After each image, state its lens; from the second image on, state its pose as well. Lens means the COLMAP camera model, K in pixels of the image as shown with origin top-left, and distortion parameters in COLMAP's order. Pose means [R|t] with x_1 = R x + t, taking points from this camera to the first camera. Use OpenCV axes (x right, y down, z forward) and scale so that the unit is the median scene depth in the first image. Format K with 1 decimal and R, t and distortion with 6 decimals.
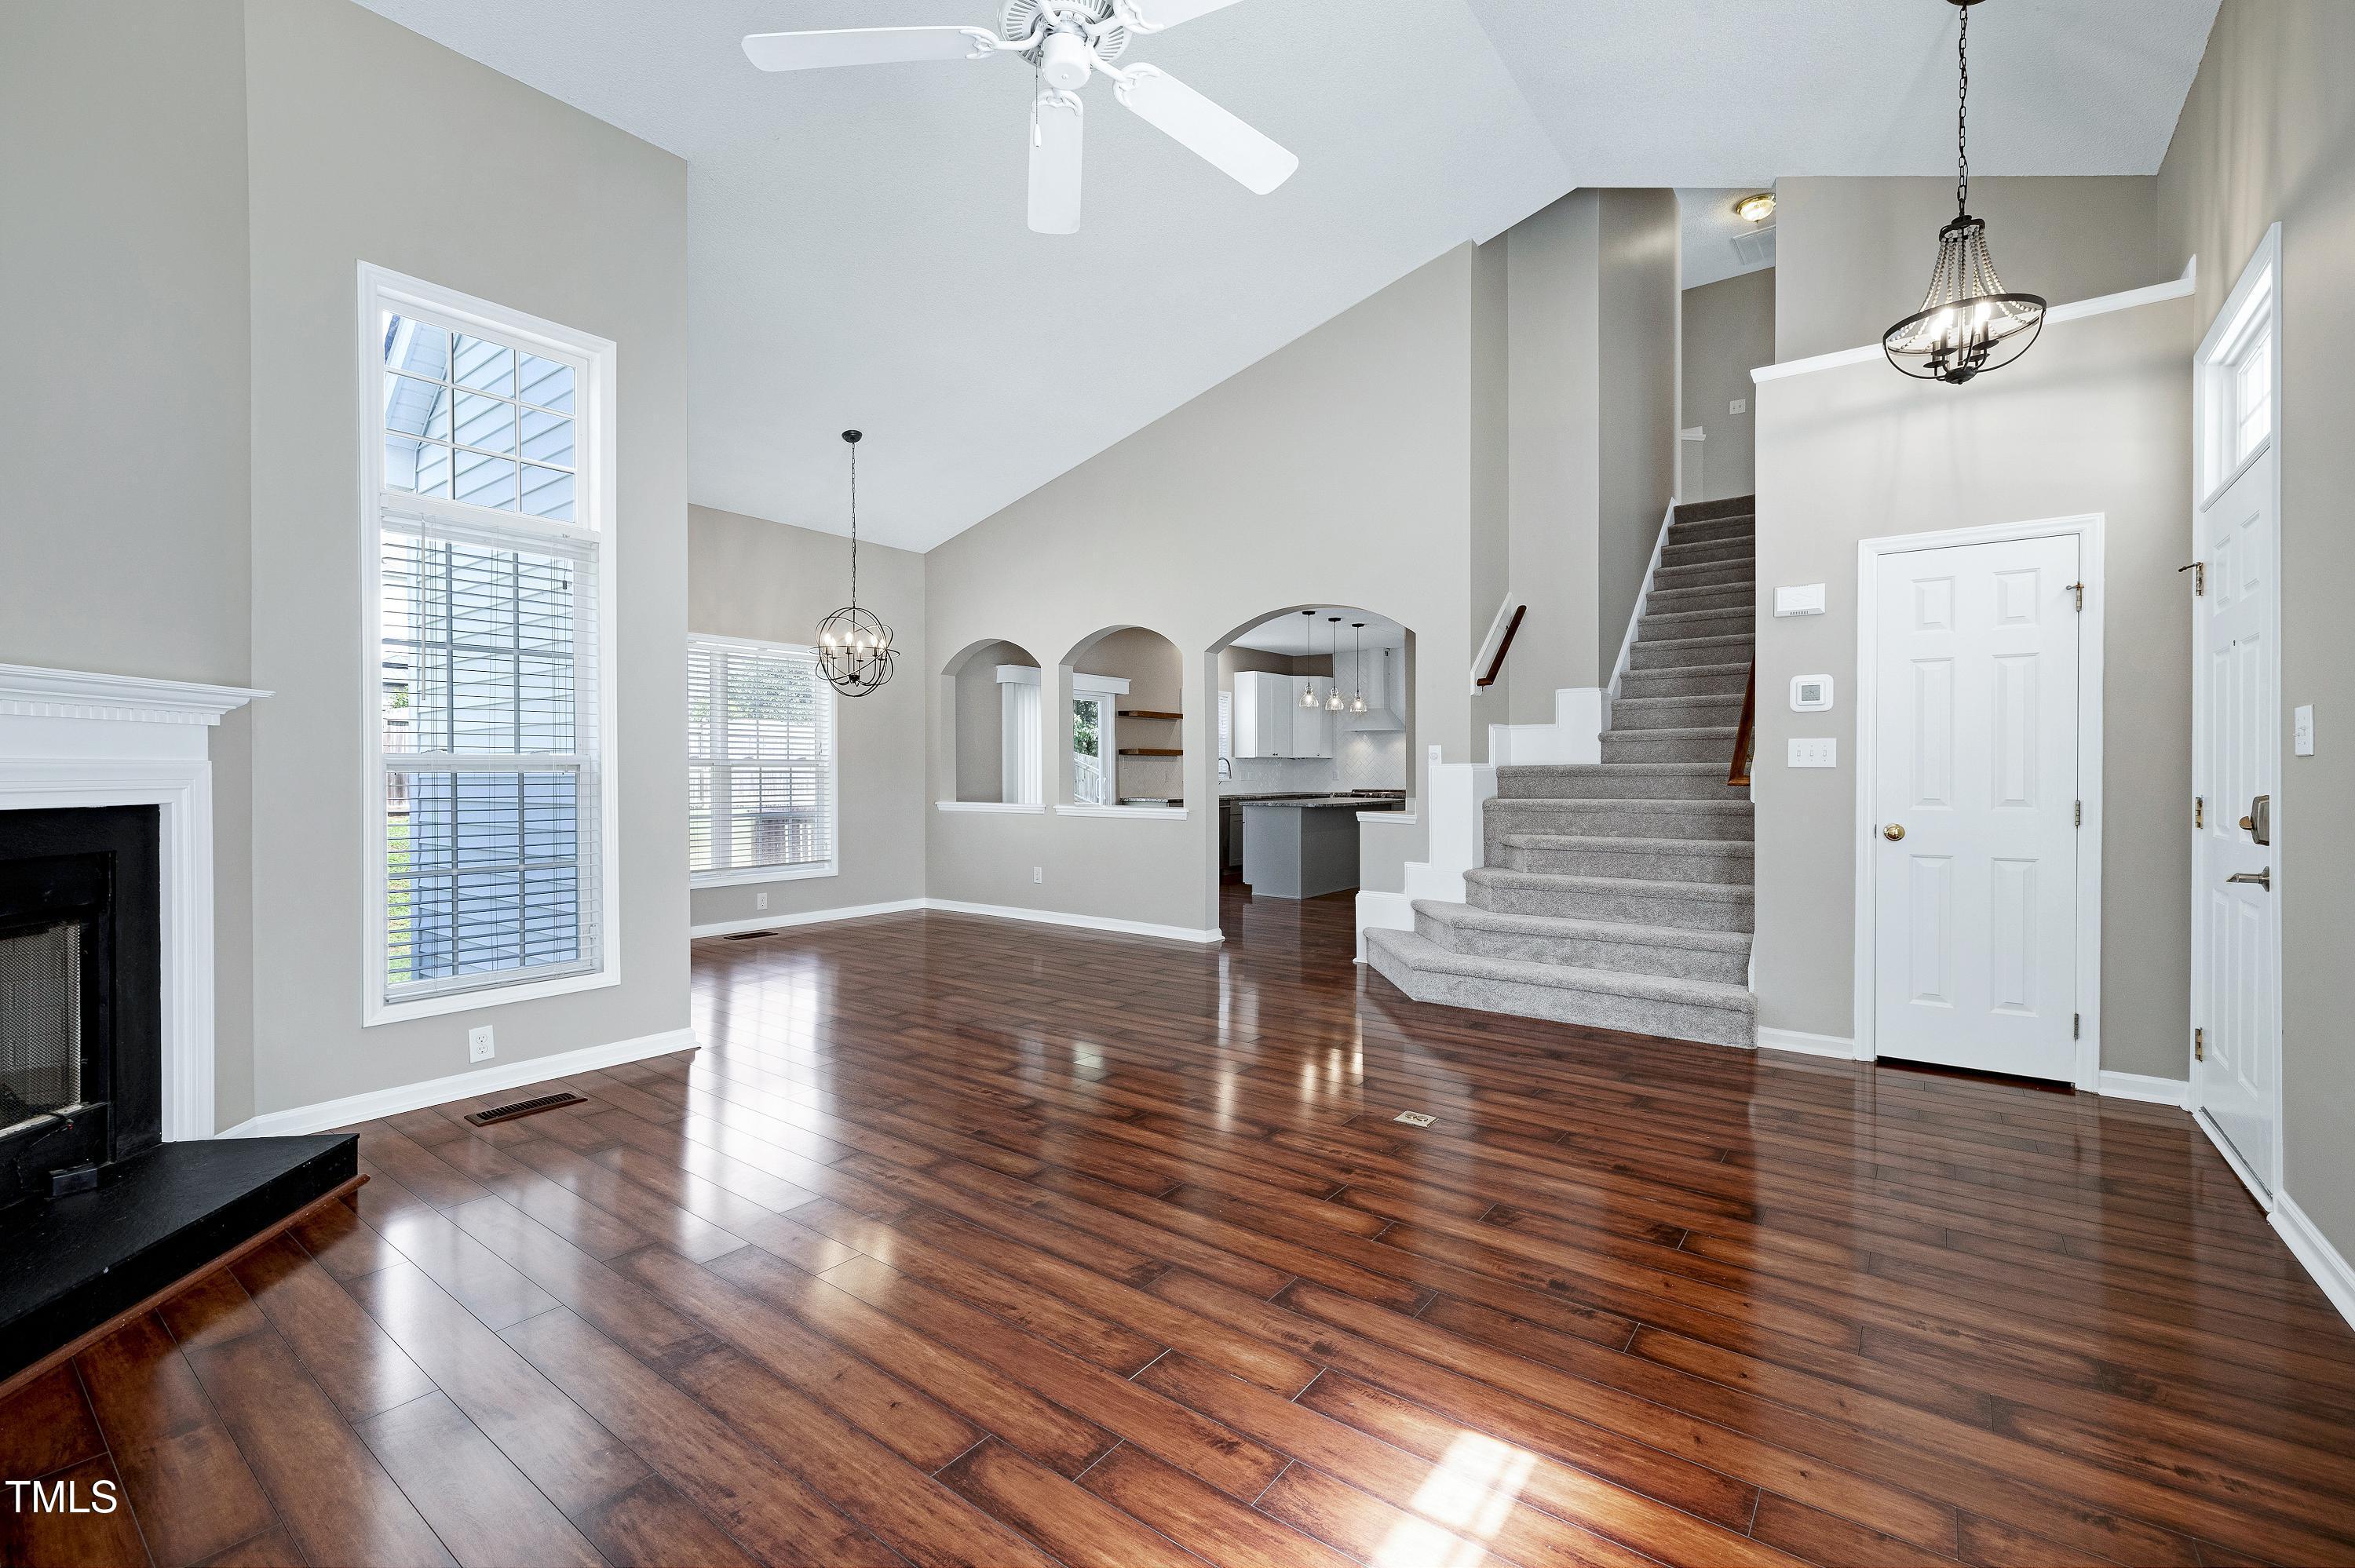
lens RADIAL K [[1010.1, 0, 1167.2], [0, 1010.1, 780.0], [0, 0, 1]] dist [-0.004281, -0.000561]
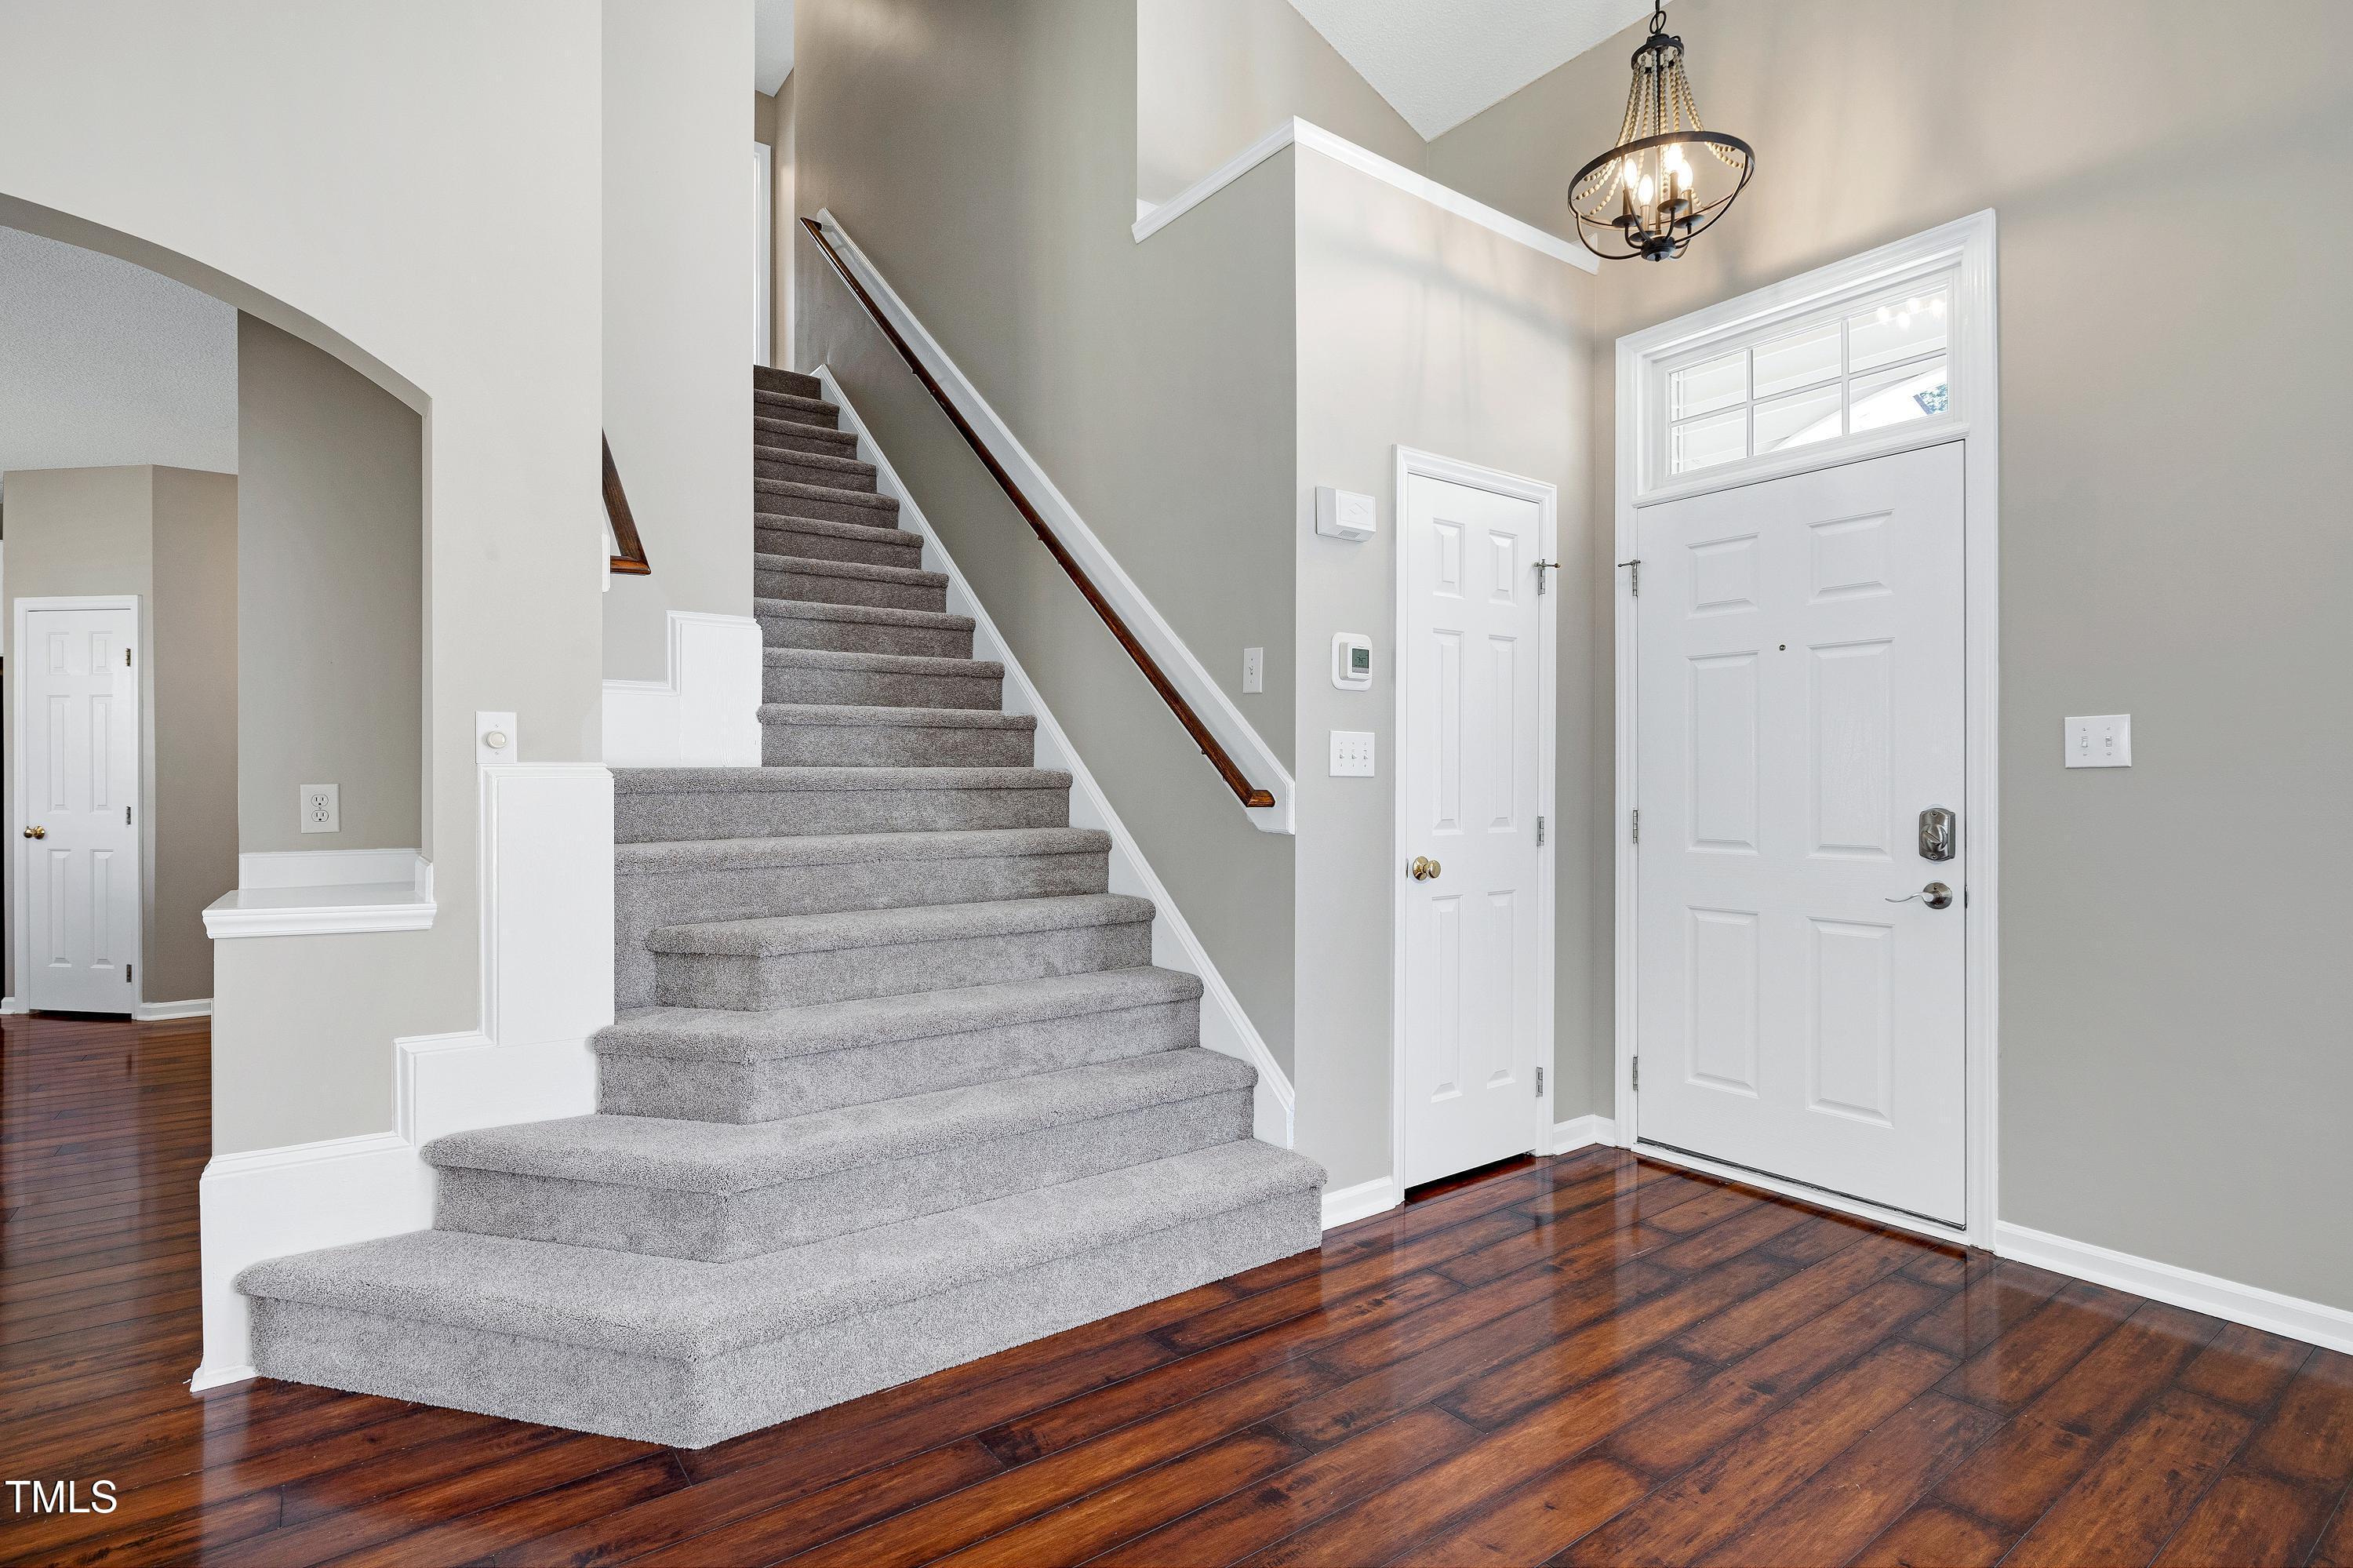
lens RADIAL K [[1148.0, 0, 1177.5], [0, 1148.0, 790.5], [0, 0, 1]] dist [0.001790, 0.001109]
pose [[0.284726, -0.005932, 0.958591, -0.051578], [0.006064, 0.999972, 0.004387, -0.003794], [-0.958590, 0.004563, 0.284754, 0.462274]]
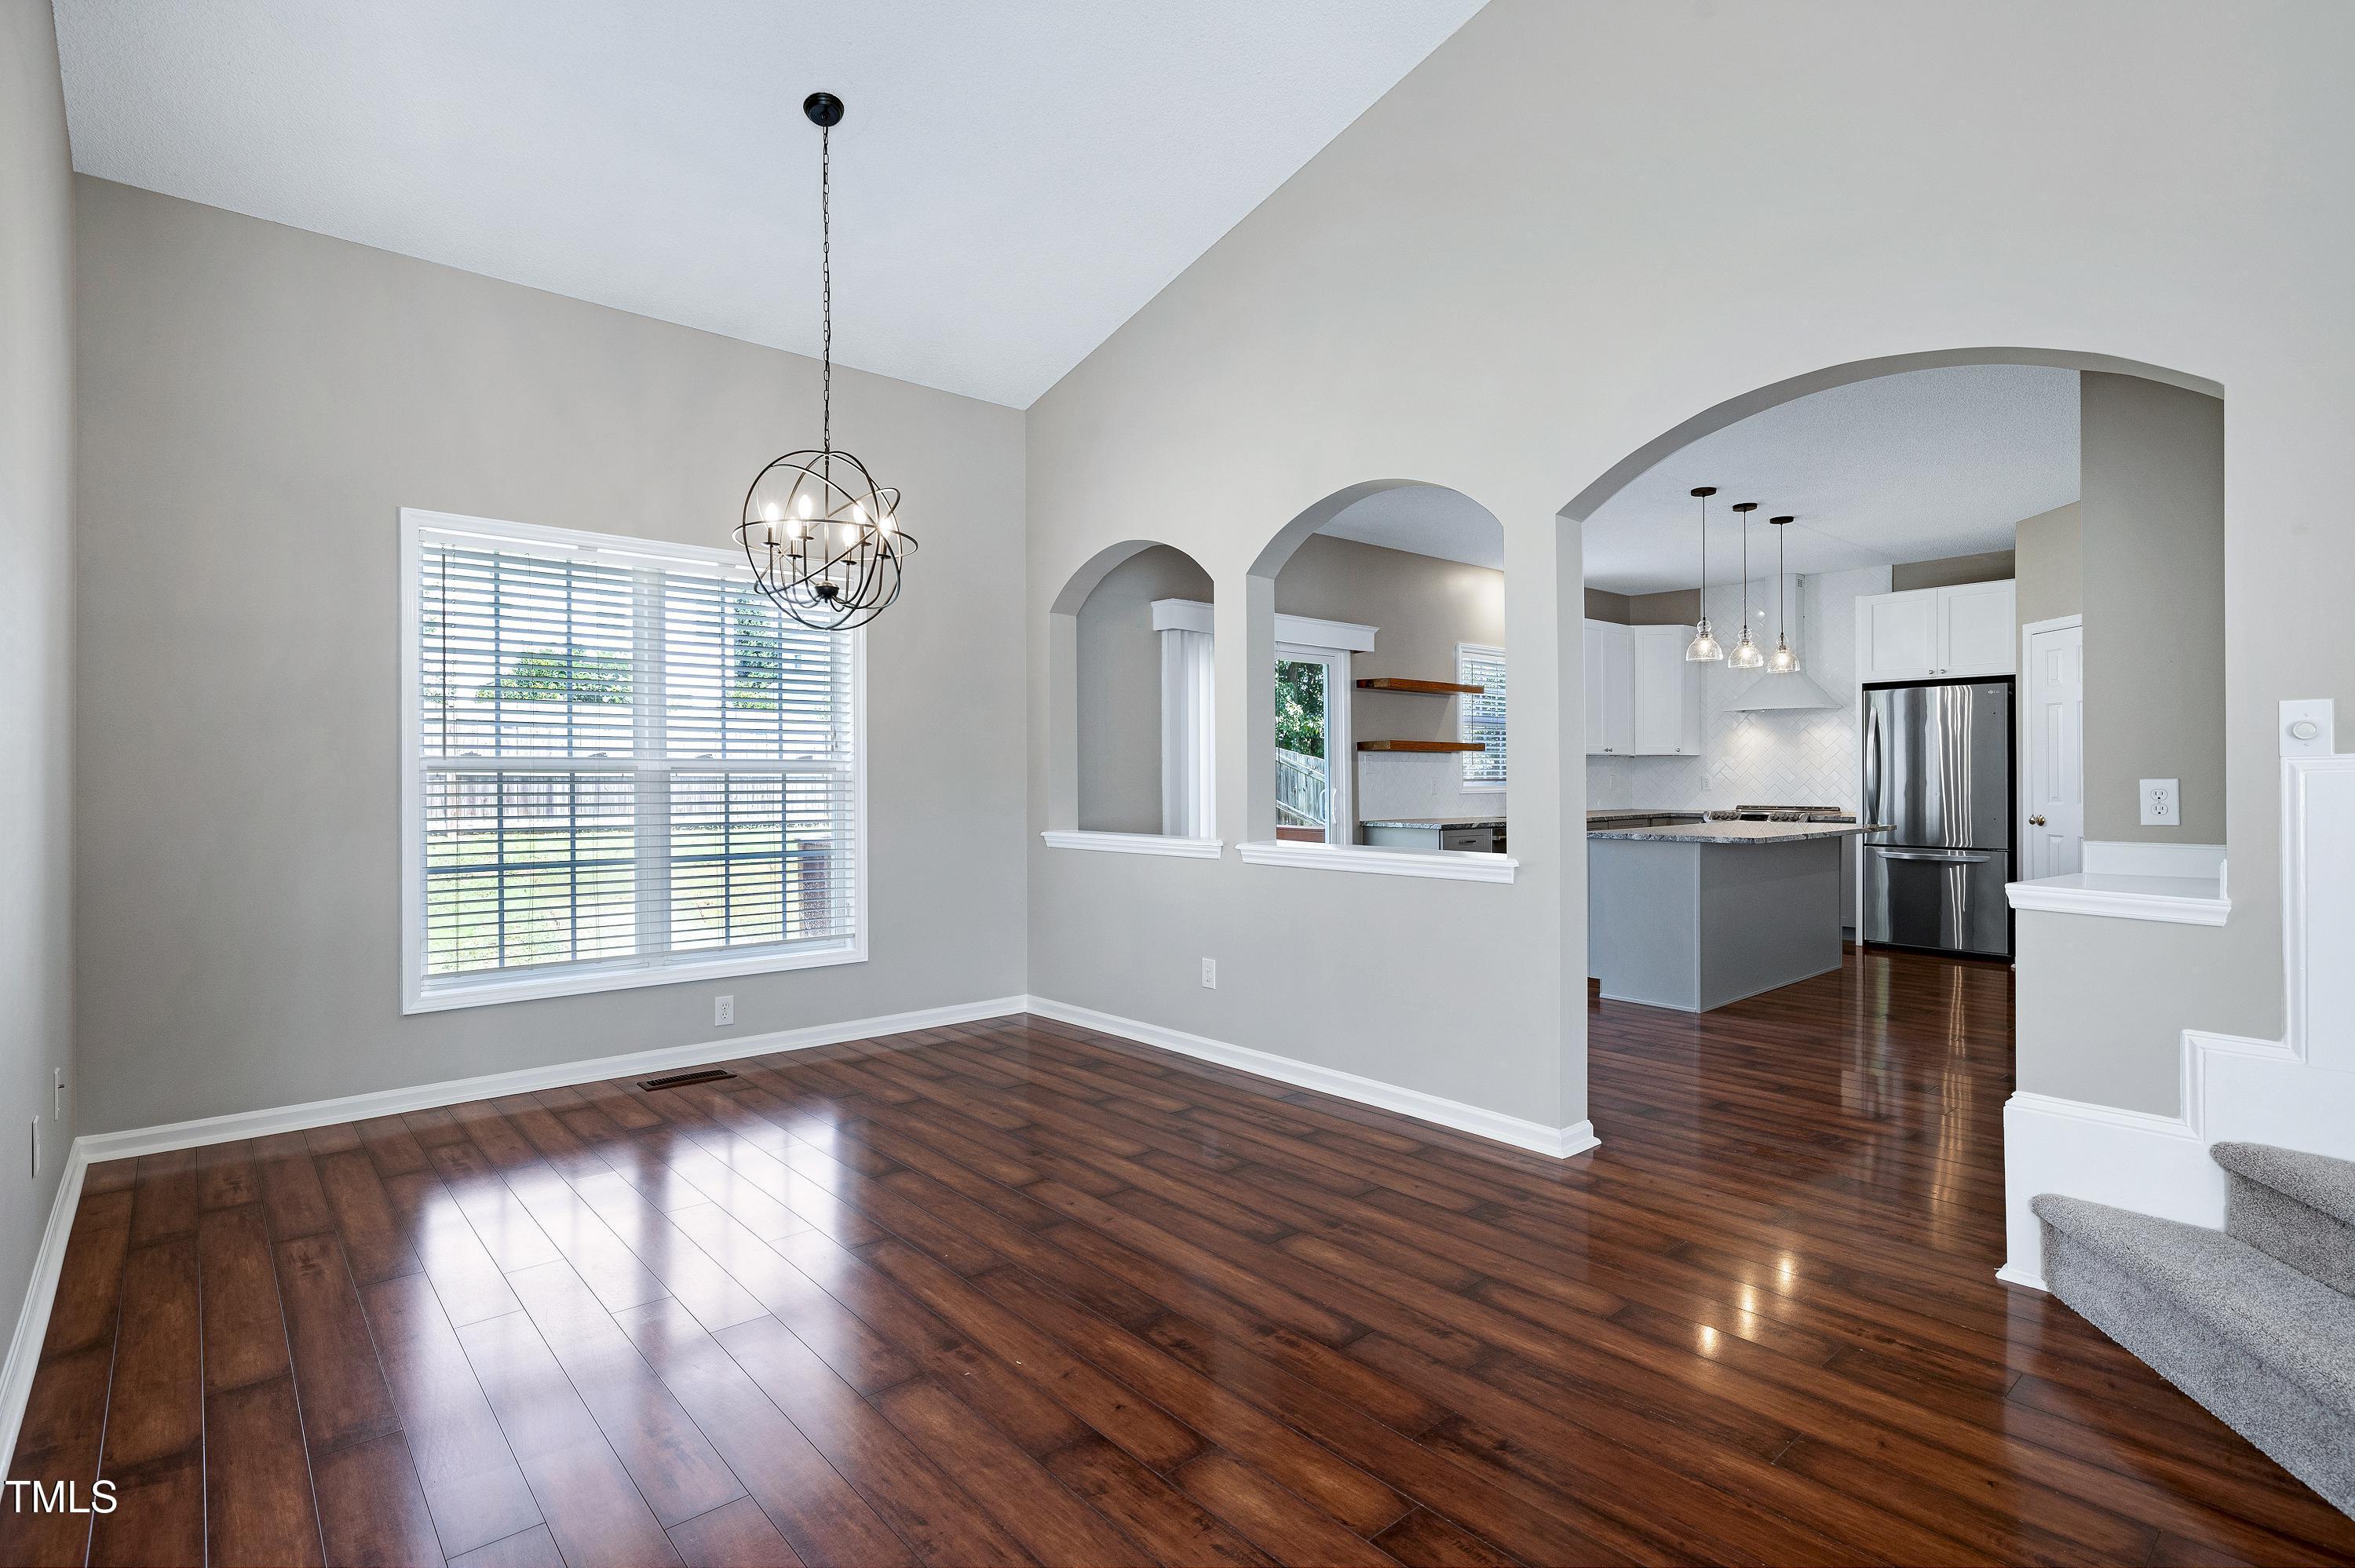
lens RADIAL K [[1148.8, 0, 1175.8], [0, 1148.8, 784.5], [0, 0, 1]] dist [0.001790, 0.001109]
pose [[0.980349, -0.002559, -0.197252, -0.024326], [0.001950, 0.999993, -0.003283, -0.003419], [0.197259, 0.002834, 0.980347, 0.392366]]
